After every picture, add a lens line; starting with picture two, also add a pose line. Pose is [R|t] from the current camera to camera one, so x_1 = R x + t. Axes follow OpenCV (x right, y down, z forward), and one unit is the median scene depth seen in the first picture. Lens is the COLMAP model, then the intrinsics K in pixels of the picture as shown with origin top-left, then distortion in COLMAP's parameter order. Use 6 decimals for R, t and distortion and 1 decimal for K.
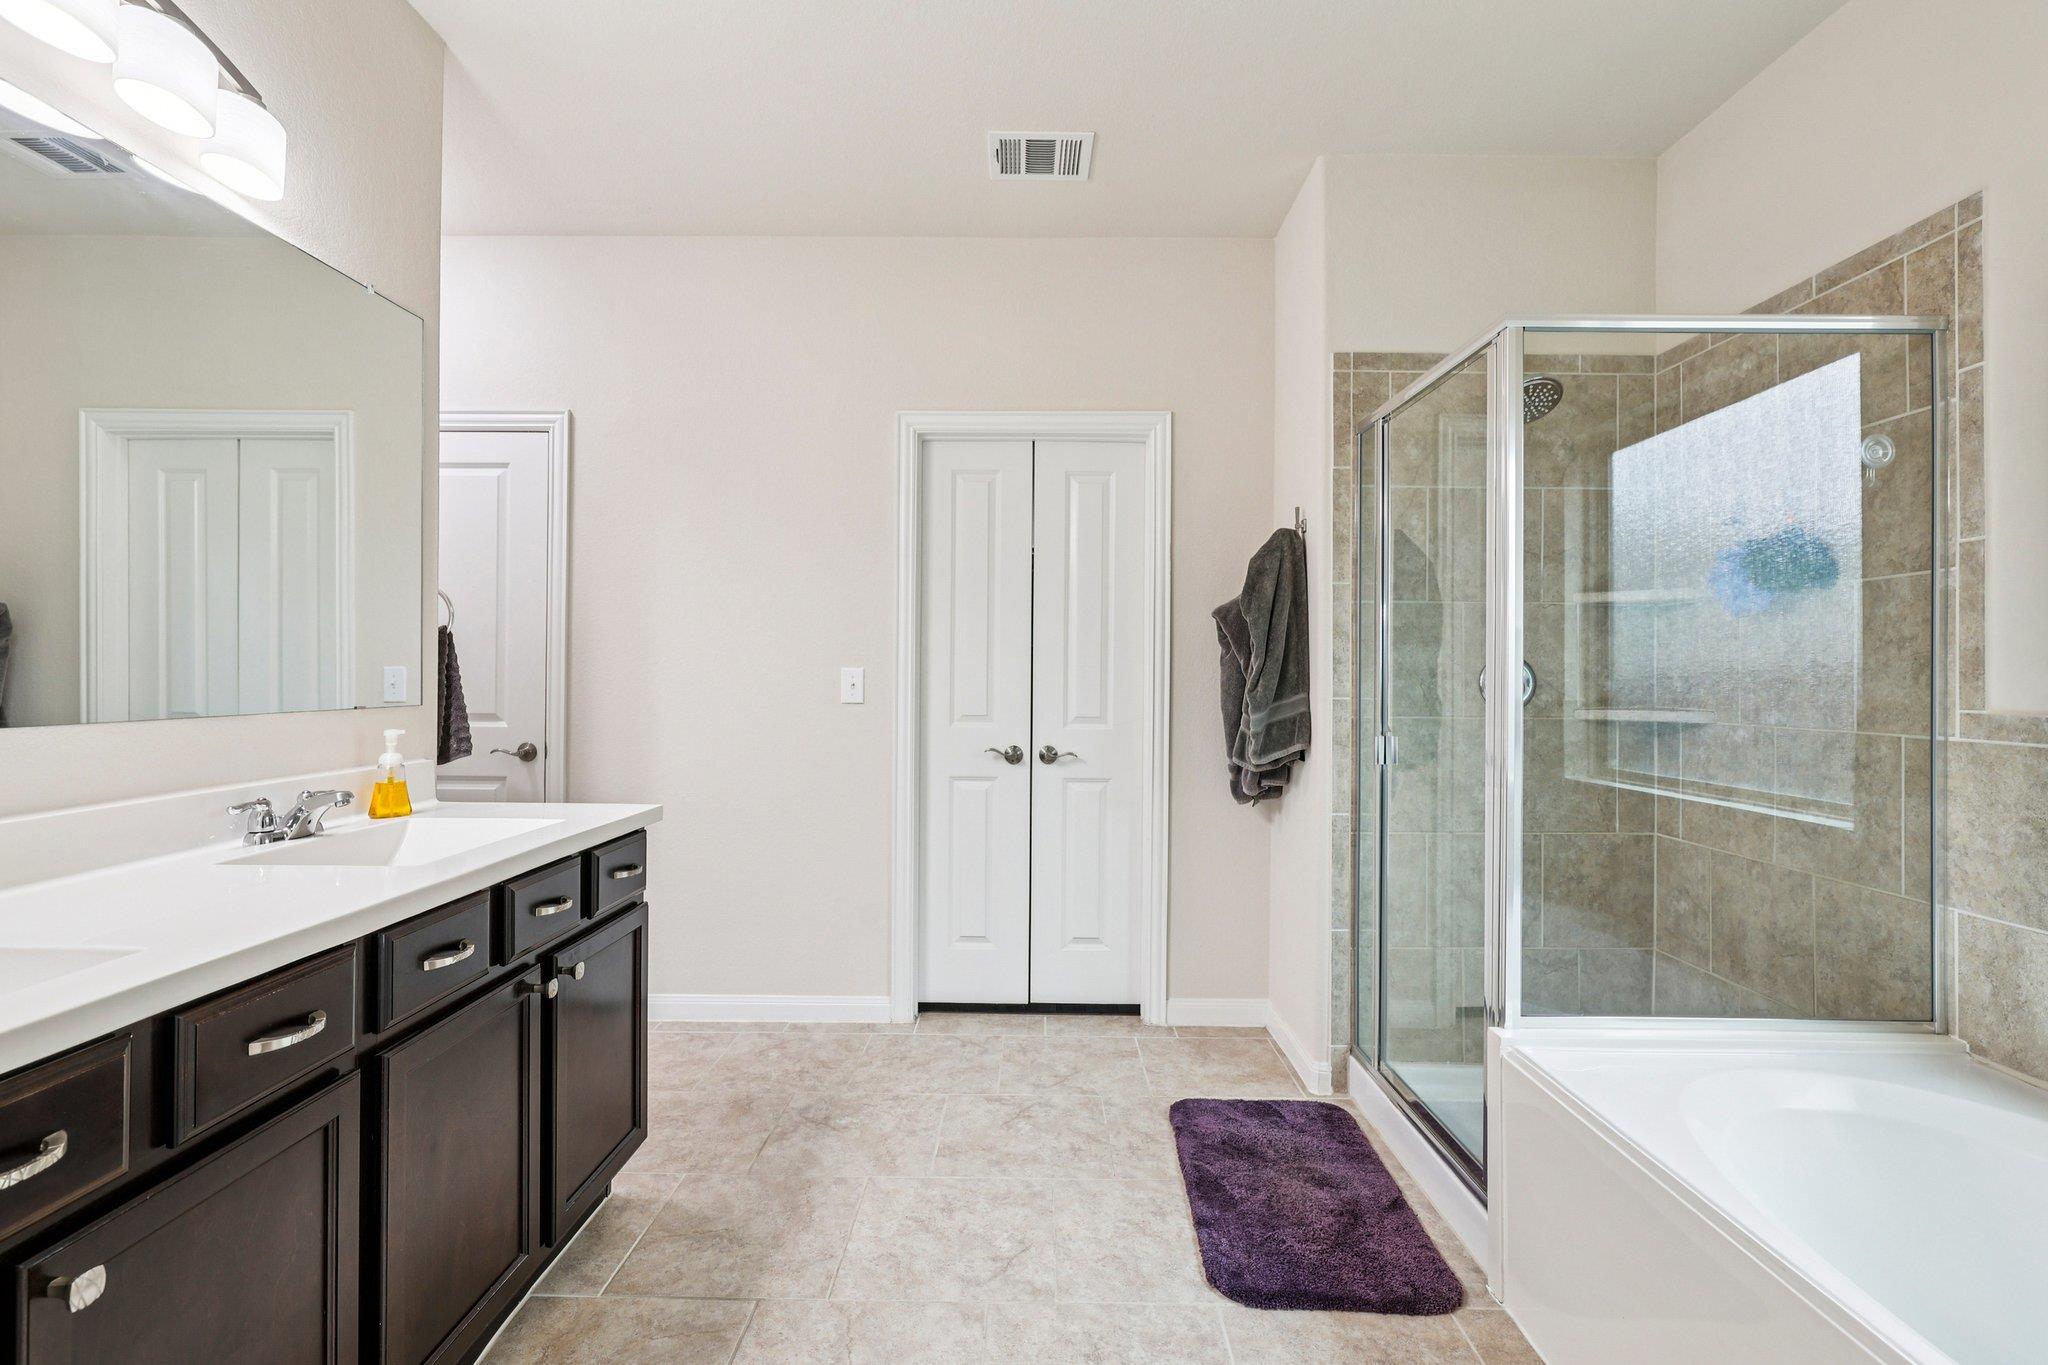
lens RADIAL K [[935.1, 0, 1016.1], [0, 935.1, 669.8], [0, 0, 1]] dist [0.004156, -0.000785]
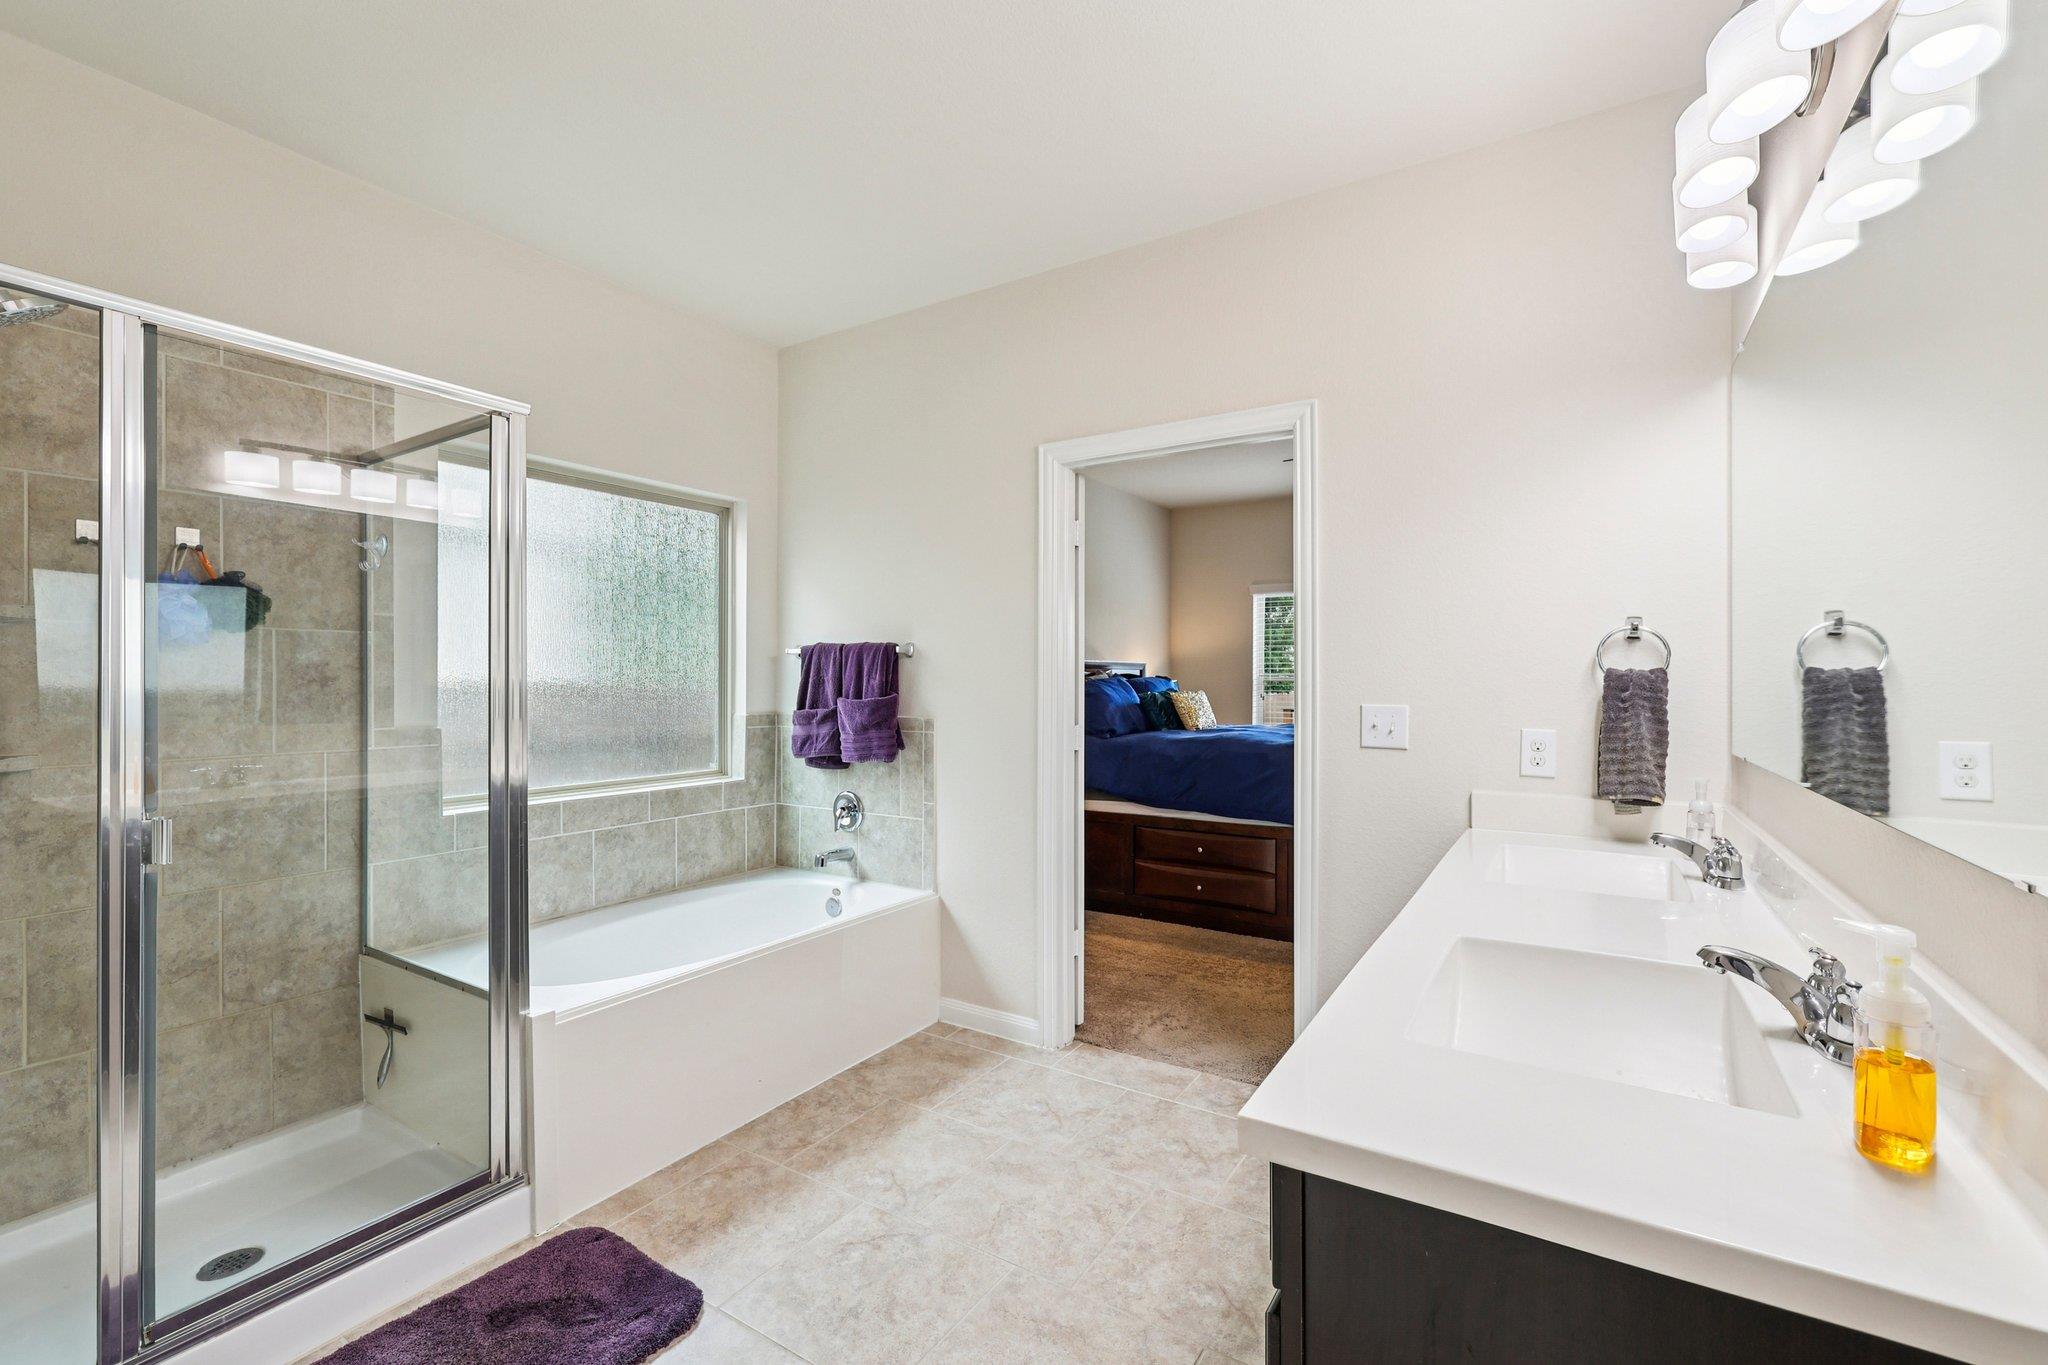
lens RADIAL K [[866.5, 0, 1023.3], [0, 866.5, 686.4], [0, 0, 1]] dist [-0.002372, 0.000520]
pose [[-0.858607, 0.000261, 0.512635, -0.668245], [-0.000494, 0.999999, -0.001337, -0.025562], [-0.512634, -0.001401, -0.858606, 1.925553]]
